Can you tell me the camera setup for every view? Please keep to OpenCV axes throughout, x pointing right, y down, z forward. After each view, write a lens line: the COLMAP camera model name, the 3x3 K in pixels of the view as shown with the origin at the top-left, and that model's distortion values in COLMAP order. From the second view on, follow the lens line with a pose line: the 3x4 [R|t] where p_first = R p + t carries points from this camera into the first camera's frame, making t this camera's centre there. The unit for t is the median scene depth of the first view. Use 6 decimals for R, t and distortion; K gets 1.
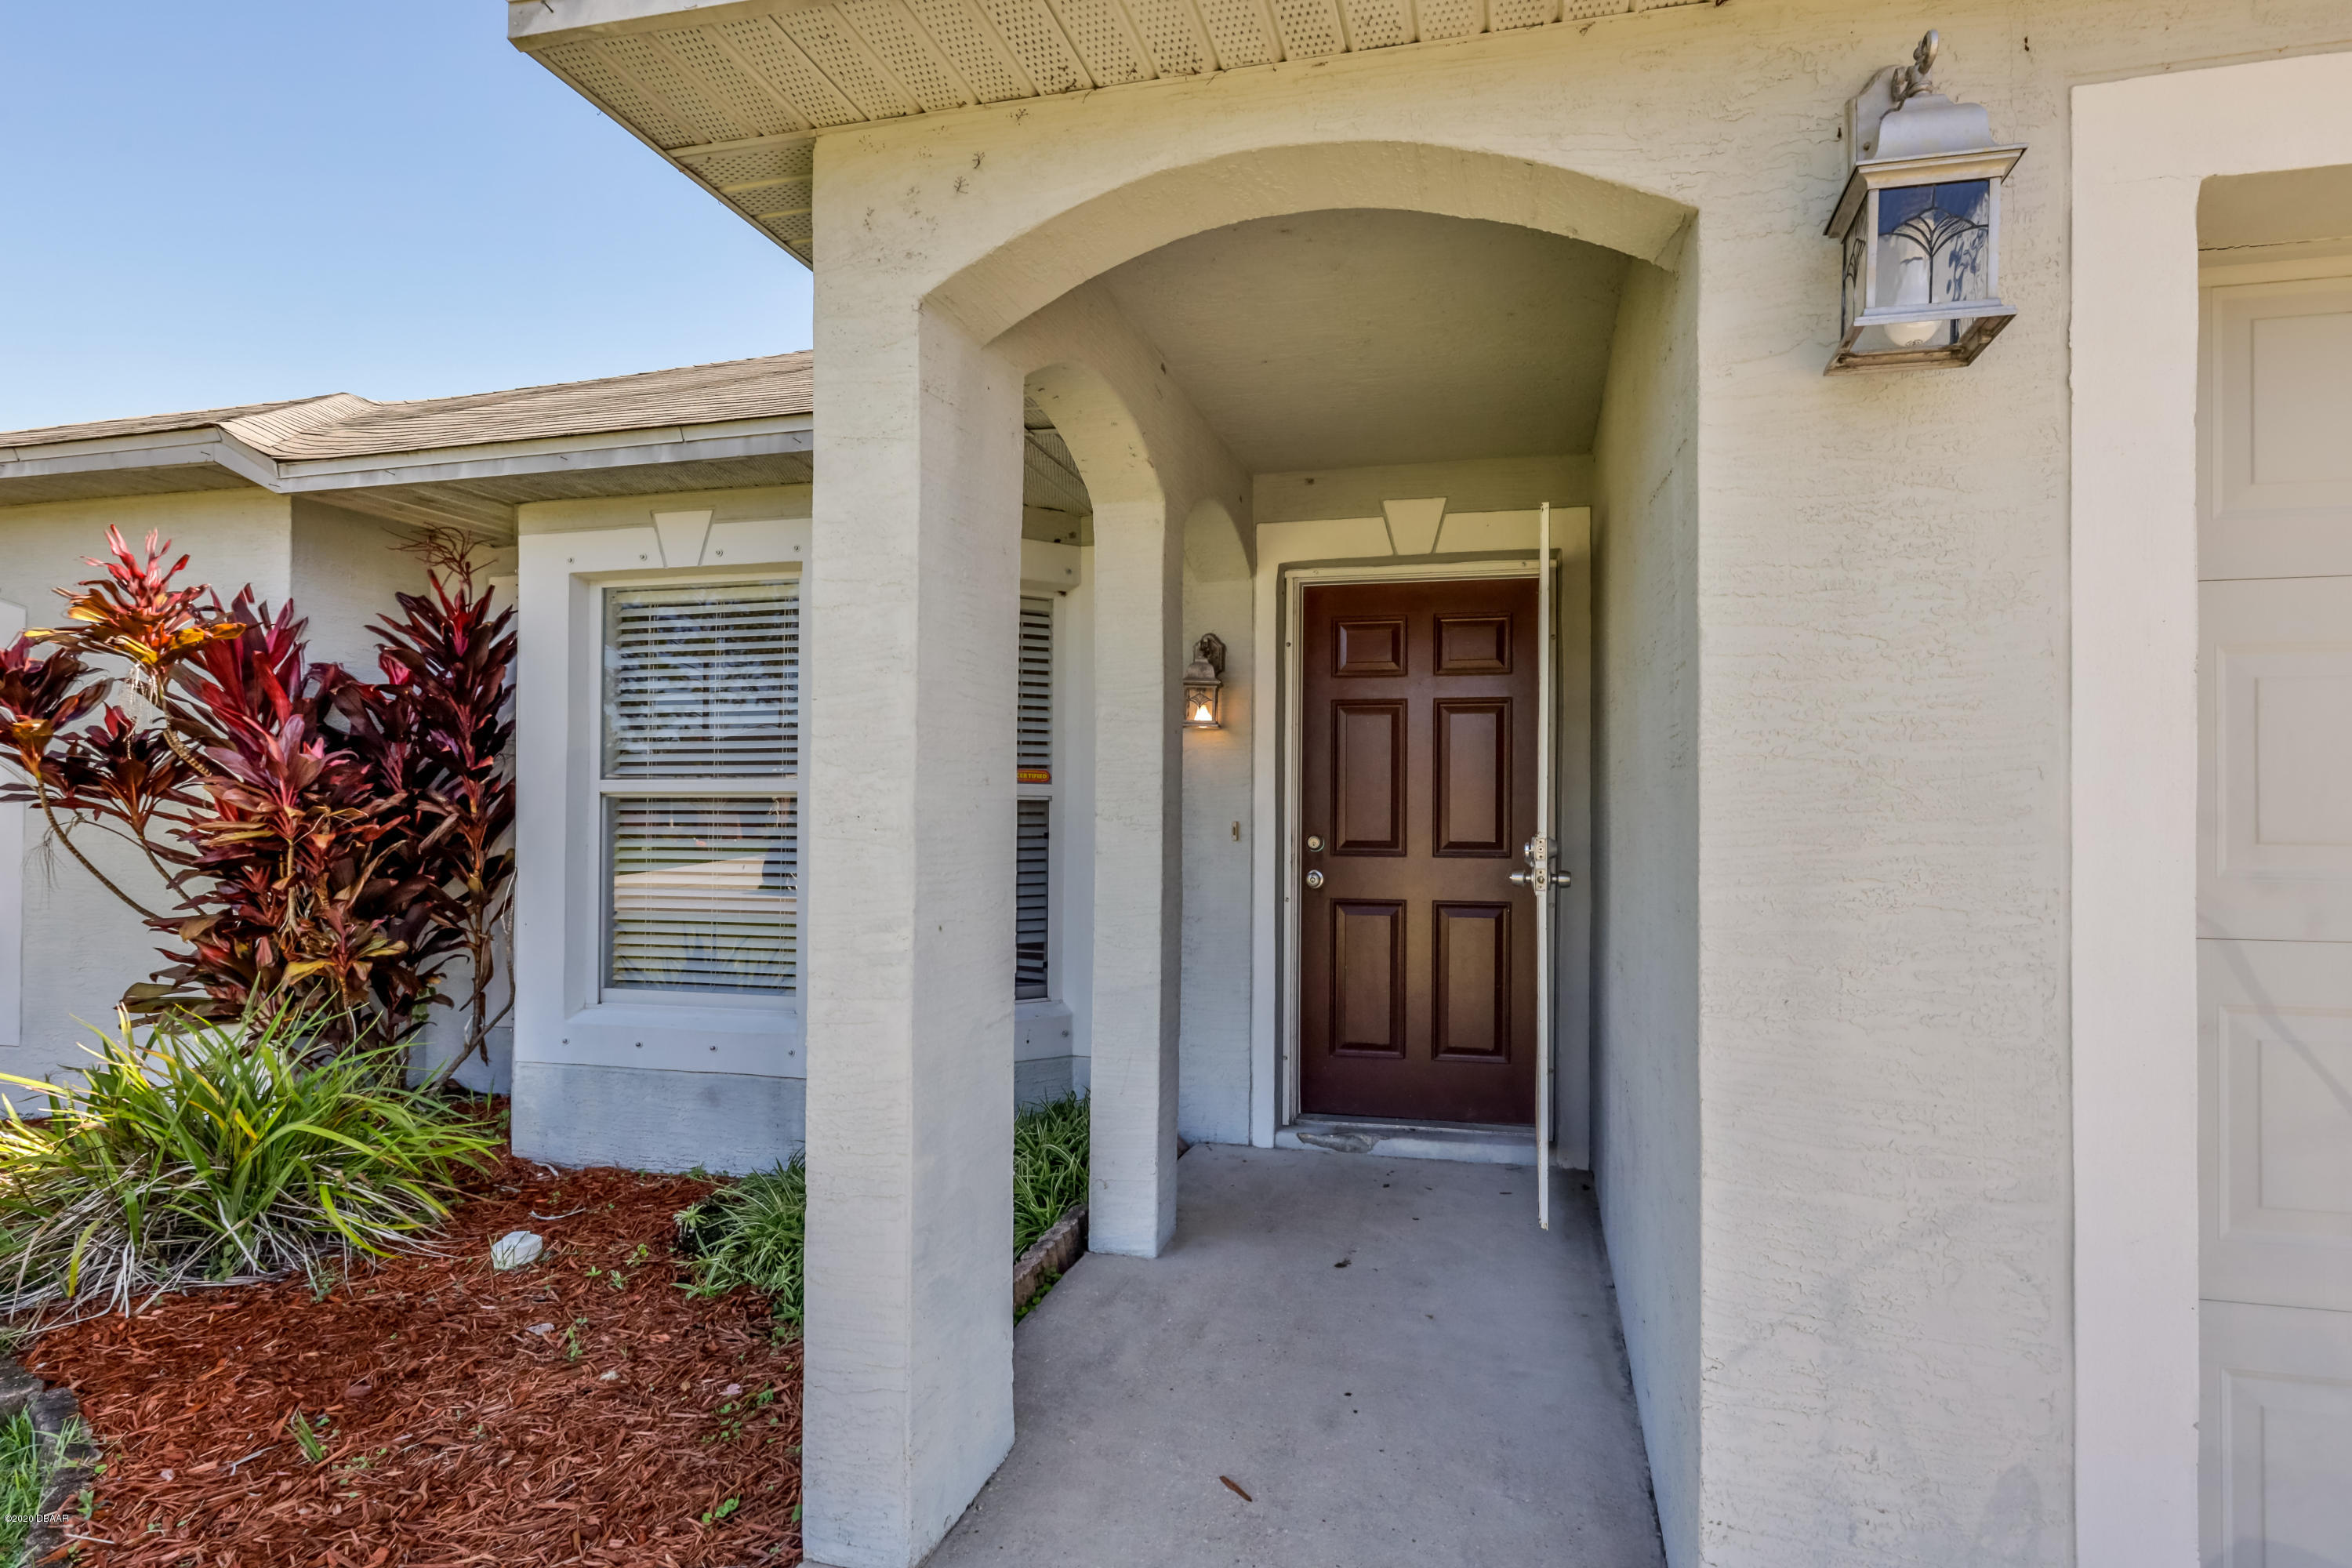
lens RADIAL K [[1322.5, 0, 1176.0], [0, 1322.5, 784.0], [0, 0, 1]] dist [-0.000454, 0.000248]
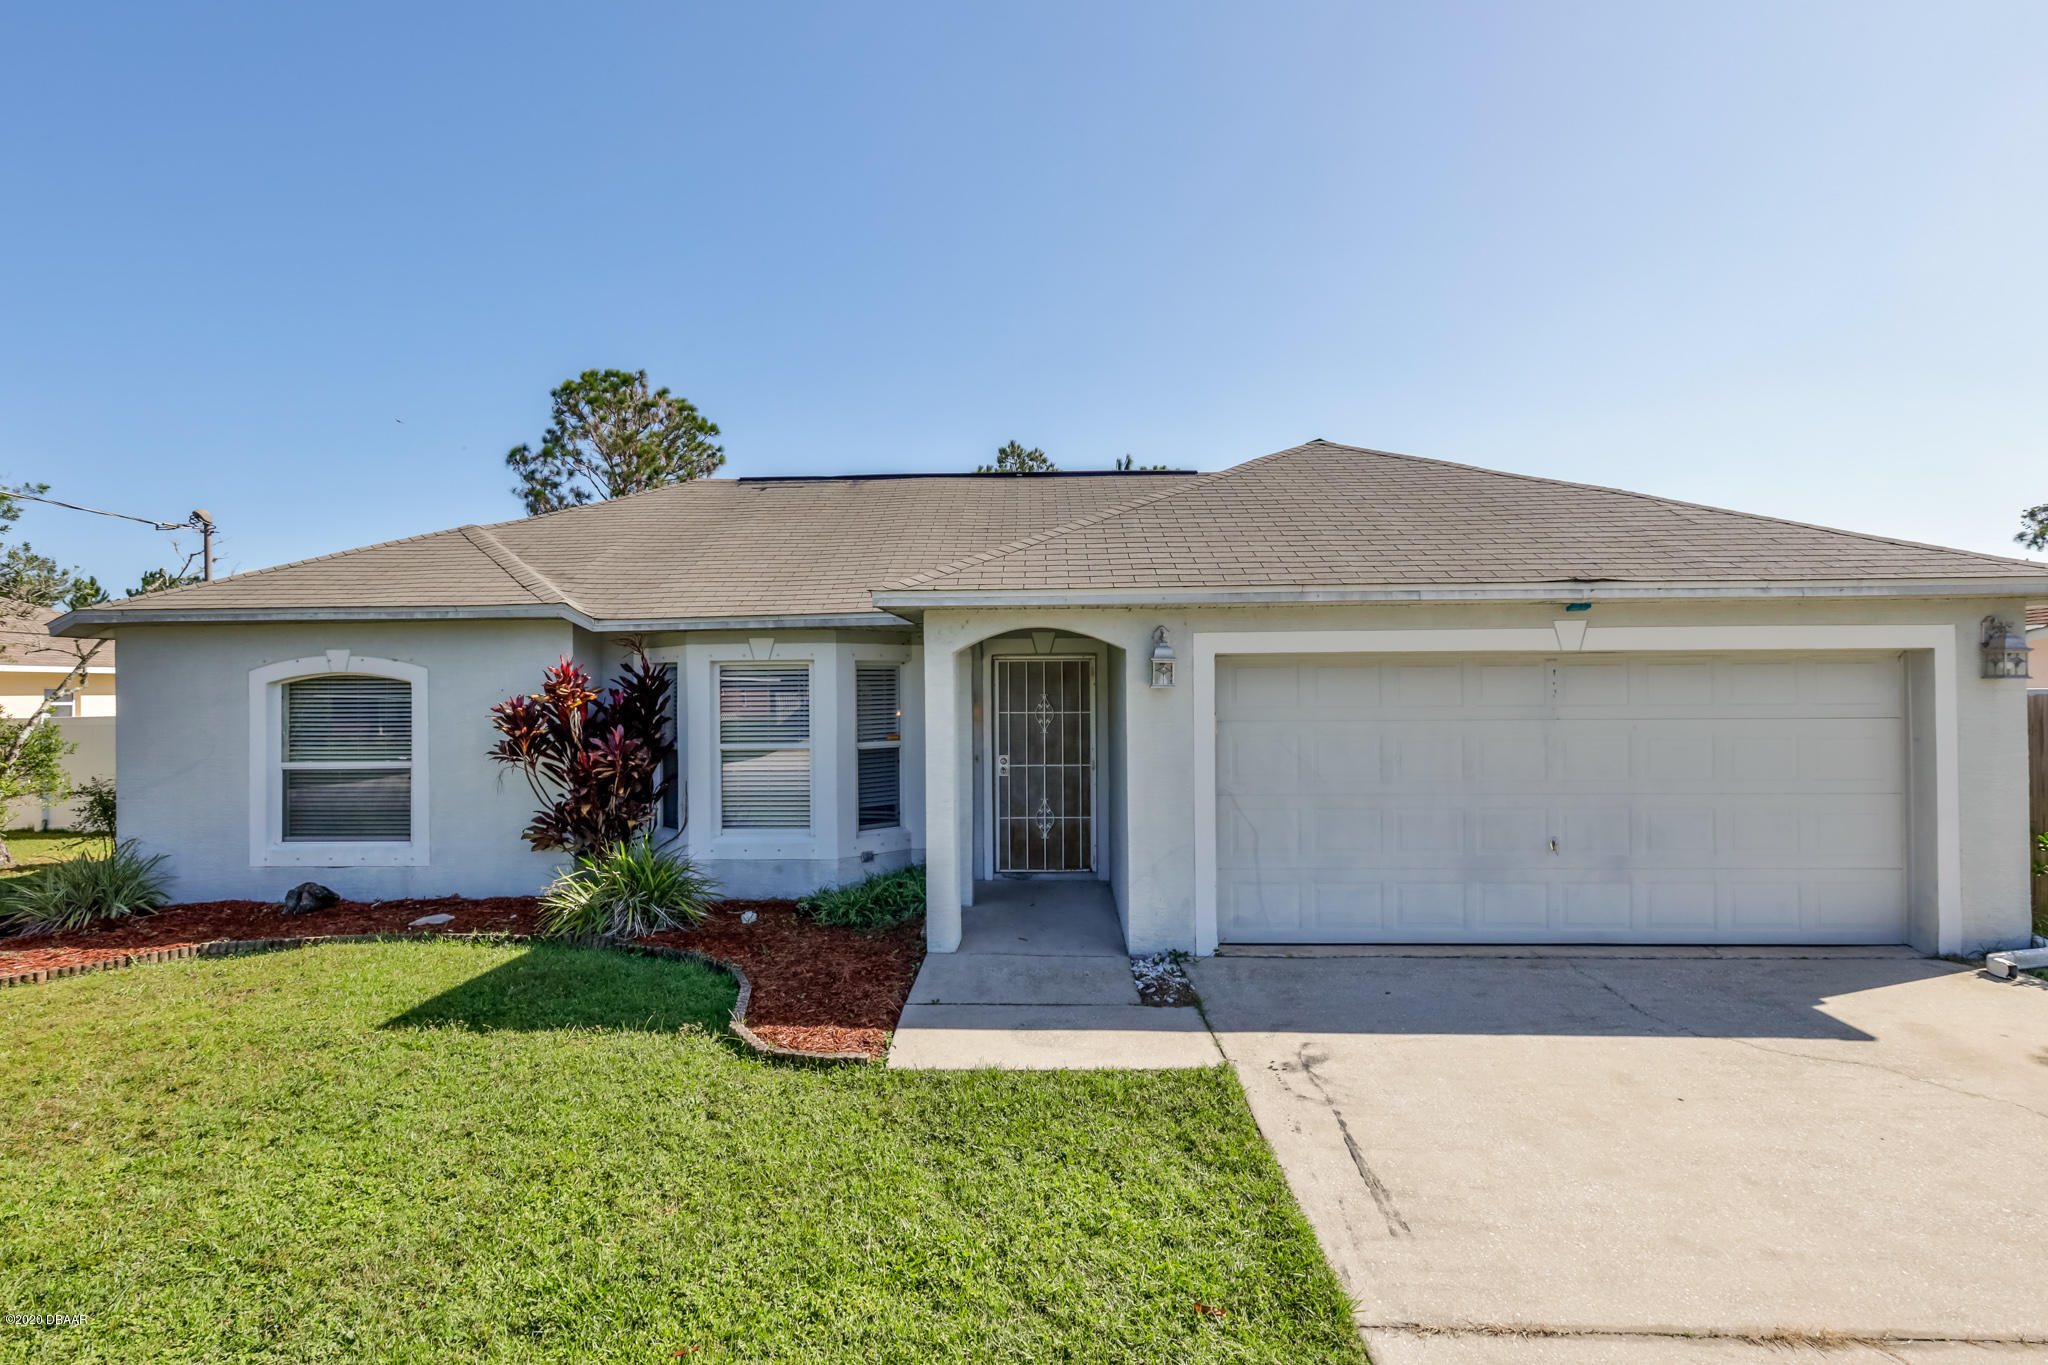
lens RADIAL K [[959.0, 0, 1024.0], [0, 959.0, 682.5], [0, 0, 1]] dist [-0.002768, -0.000143]
pose [[0.977509, -0.006941, 0.210782, -0.273245], [0.007536, 0.999970, -0.002020, -0.114706], [-0.210761, 0.003563, 0.977531, -0.897546]]
